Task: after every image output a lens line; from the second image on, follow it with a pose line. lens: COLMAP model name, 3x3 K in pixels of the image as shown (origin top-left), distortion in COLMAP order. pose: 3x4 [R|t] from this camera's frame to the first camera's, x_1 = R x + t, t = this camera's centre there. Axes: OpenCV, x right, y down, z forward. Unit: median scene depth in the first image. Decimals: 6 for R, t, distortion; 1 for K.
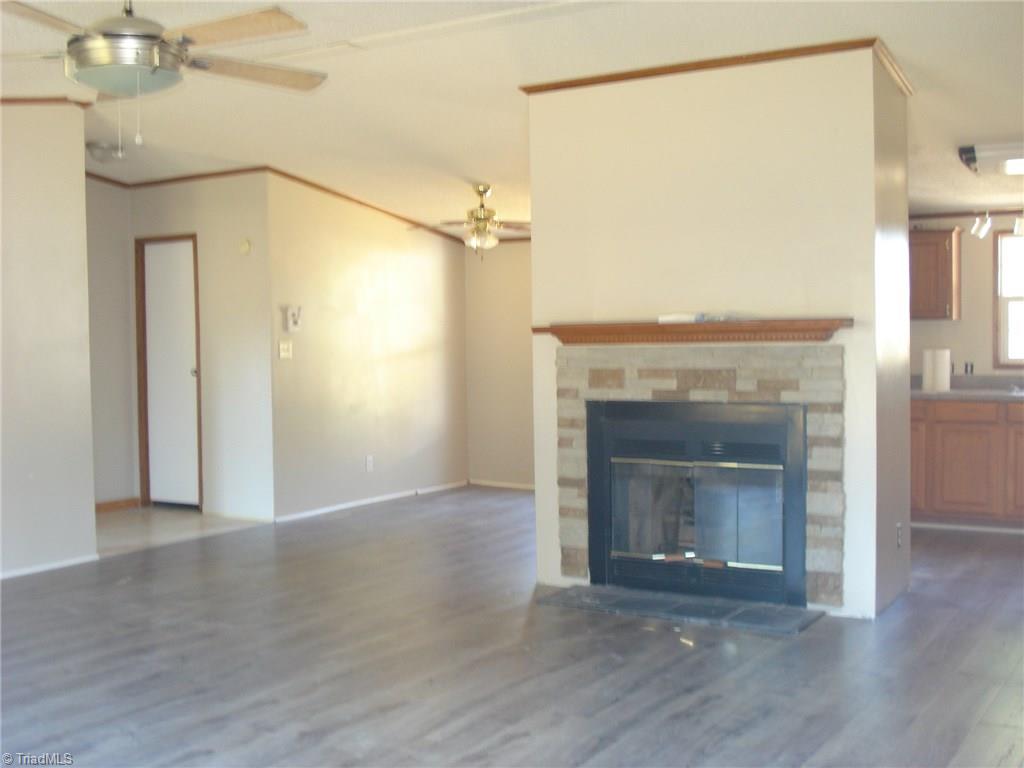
lens RADIAL K [[1169.9, 0, 512.0], [0, 1169.9, 384.0], [0, 0, 1]] dist [-0.082486, -0.060987]
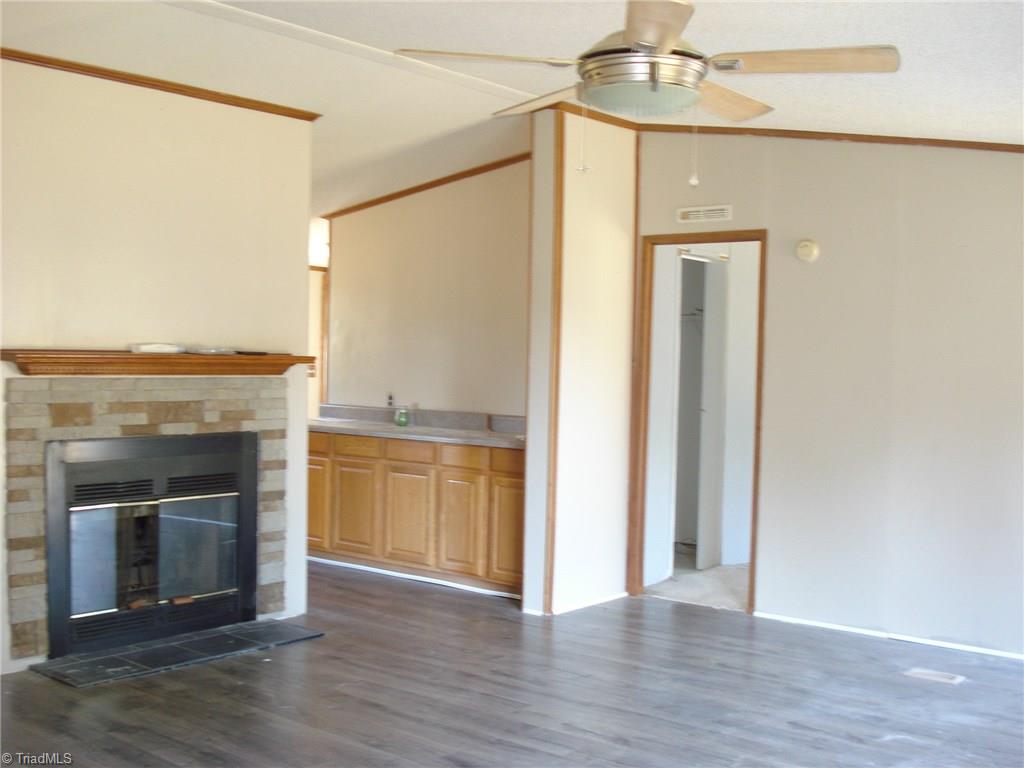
lens RADIAL K [[1169.9, 0, 512.0], [0, 1169.9, 384.0], [0, 0, 1]] dist [-0.082486, -0.060987]
pose [[0.121299, -0.010044, 0.992565, -0.781251], [0.011311, 0.999898, 0.008736, -0.033785], [-0.992552, 0.010167, 0.121400, 0.622707]]
